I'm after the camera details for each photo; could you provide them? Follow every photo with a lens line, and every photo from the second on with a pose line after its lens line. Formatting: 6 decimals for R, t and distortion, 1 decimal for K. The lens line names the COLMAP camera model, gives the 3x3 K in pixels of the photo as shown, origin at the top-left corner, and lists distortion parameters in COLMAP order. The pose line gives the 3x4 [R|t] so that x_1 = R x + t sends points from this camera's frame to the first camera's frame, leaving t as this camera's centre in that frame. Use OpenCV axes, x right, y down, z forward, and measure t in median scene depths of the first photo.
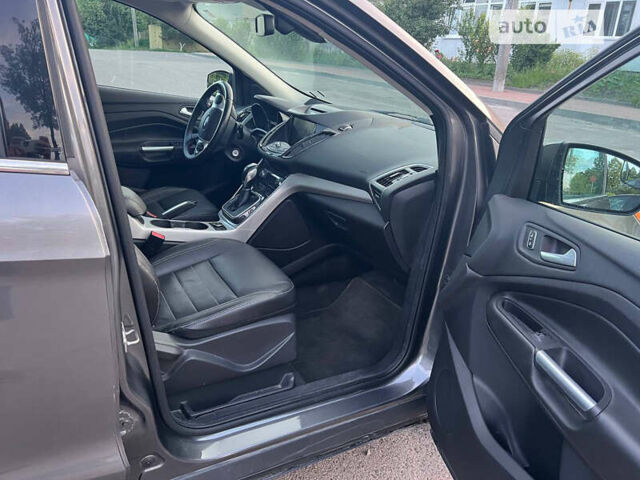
lens RADIAL K [[482.9, 0, 316.0], [0, 482.9, 241.1], [0, 0, 1]] dist [0.070012, -0.078610]
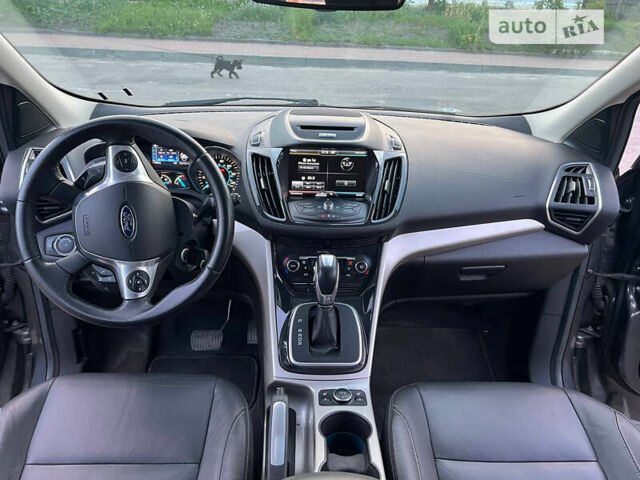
lens RADIAL K [[482.9, 0, 318.1], [0, 482.9, 240.4], [0, 0, 1]] dist [0.070012, -0.078610]
pose [[0.474568, -0.429061, 0.768565, -0.504115], [0.324442, 0.896940, 0.300393, -0.318716], [-0.818244, 0.106798, 0.564864, 0.670826]]
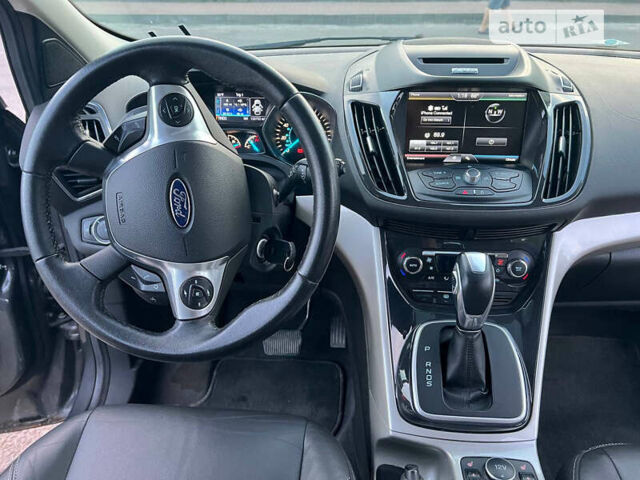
lens RADIAL K [[482.9, 0, 317.2], [0, 482.9, 240.8], [0, 0, 1]] dist [0.070012, -0.078610]
pose [[0.569038, -0.471321, 0.673834, -0.397932], [0.353906, 0.880035, 0.316684, -0.300090], [-0.742258, 0.058269, 0.667577, 0.807967]]
